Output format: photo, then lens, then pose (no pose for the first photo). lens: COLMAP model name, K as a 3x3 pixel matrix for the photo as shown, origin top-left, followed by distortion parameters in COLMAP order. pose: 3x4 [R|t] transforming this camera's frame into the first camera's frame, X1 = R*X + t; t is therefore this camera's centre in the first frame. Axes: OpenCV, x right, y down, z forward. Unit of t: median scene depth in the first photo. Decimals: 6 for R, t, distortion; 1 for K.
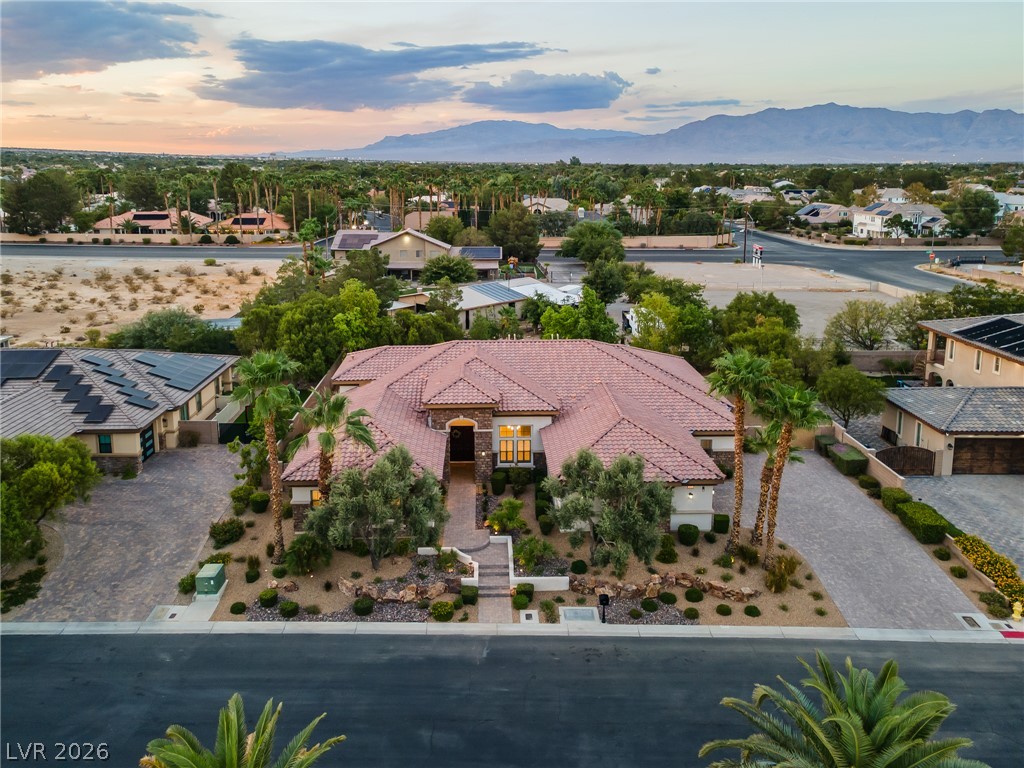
lens RADIAL K [[753.4, 0, 498.1], [0, 753.4, 326.3], [0, 0, 1]] dist [0.027856, 0.005146]
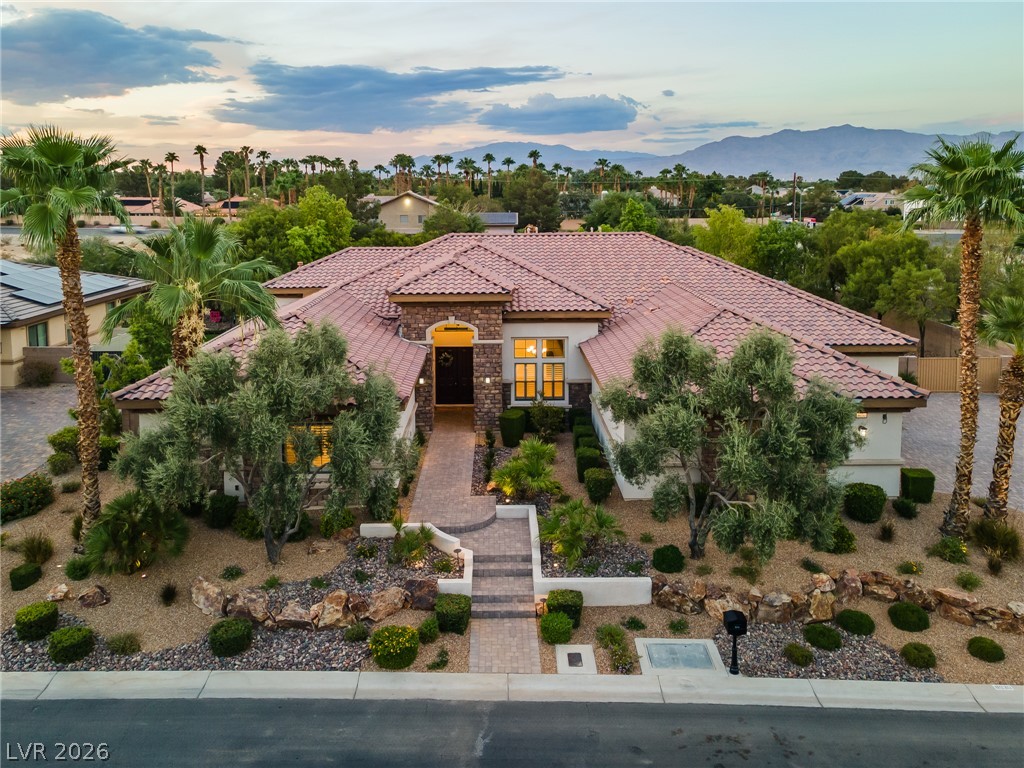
lens RADIAL K [[772.7, 0, 507.6], [0, 772.7, 281.3], [0, 0, 1]] dist [0.009303, 0.039133]
pose [[0.999967, -0.000412, -0.008134, 0.002140], [-0.000271, 0.996486, -0.083759, 0.174230], [0.008140, 0.083758, 0.996453, 0.457545]]
